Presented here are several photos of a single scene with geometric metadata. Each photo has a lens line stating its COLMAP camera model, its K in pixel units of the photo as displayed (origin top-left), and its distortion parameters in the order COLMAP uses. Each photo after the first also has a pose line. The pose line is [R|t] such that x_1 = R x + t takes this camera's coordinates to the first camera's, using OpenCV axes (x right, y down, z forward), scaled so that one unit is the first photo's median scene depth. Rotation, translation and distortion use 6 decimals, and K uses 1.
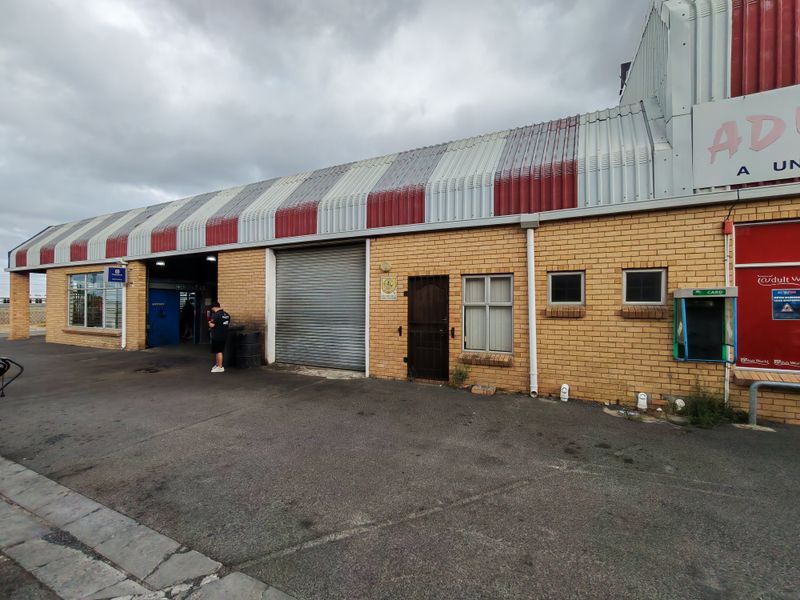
lens RADIAL K [[361.1, 0, 407.8], [0, 361.1, 307.6], [0, 0, 1]] dist [-0.014121, 0.000058]
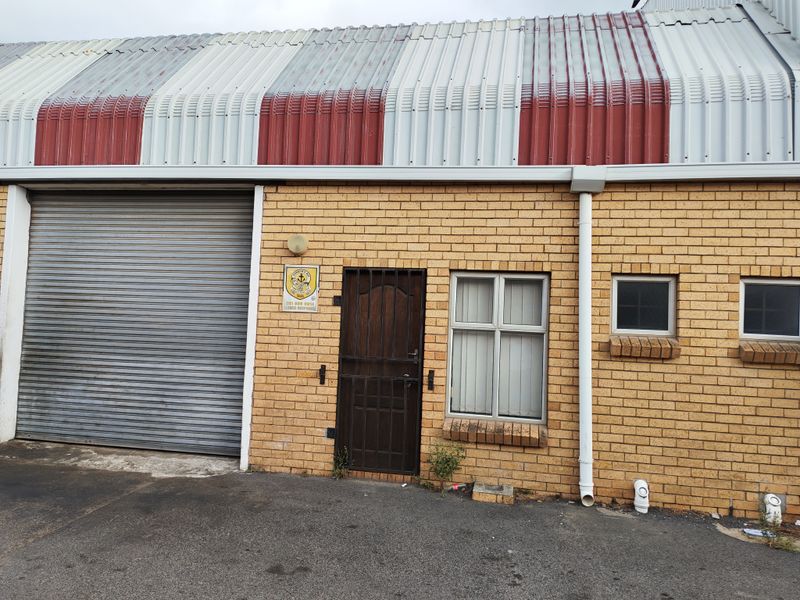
lens RADIAL K [[592.8, 0, 400.0], [0, 592.8, 300.0], [0, 0, 1]] dist [0.084973, -0.121445]
pose [[0.961127, 0.046480, 0.272167, -0.163708], [-0.036013, 0.998411, -0.043331, -0.007550], [-0.273749, 0.031845, 0.961274, 0.197575]]
